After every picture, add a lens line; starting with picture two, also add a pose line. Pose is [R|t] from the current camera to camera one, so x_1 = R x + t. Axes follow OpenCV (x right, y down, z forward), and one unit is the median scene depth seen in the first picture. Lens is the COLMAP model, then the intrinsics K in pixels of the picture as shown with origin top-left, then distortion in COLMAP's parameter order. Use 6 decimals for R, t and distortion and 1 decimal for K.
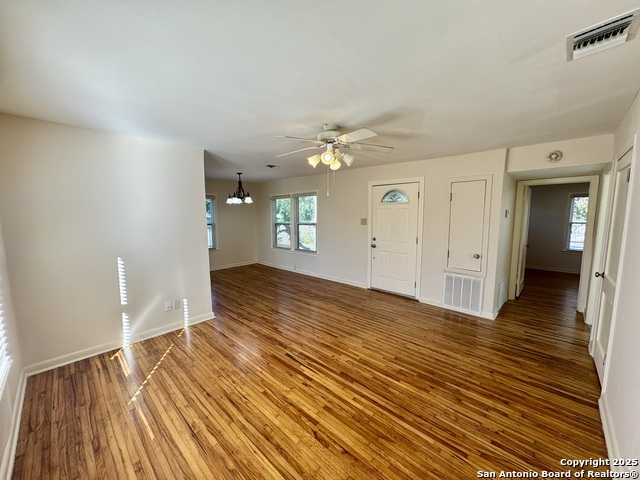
lens RADIAL K [[253.7, 0, 319.4], [0, 253.7, 239.9], [0, 0, 1]] dist [-0.001571, 0.000342]
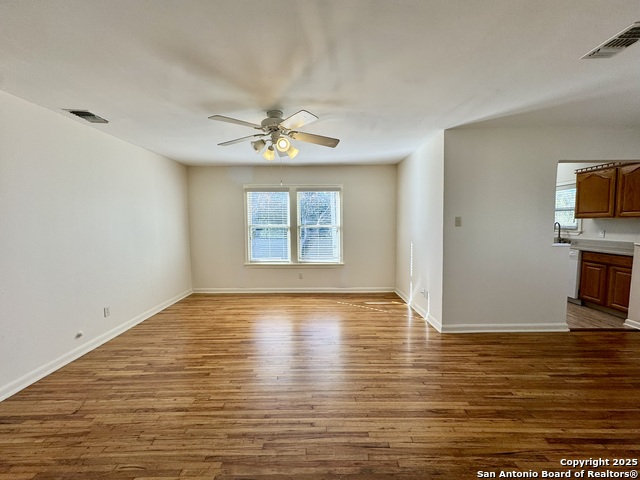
lens RADIAL K [[253.7, 0, 319.4], [0, 253.7, 239.9], [0, 0, 1]] dist [-0.001571, 0.000342]
pose [[-0.726156, 0.060653, -0.684849, 0.469016], [-0.058020, 0.987142, 0.148945, -0.099390], [0.685077, 0.147892, -0.713300, 1.437160]]
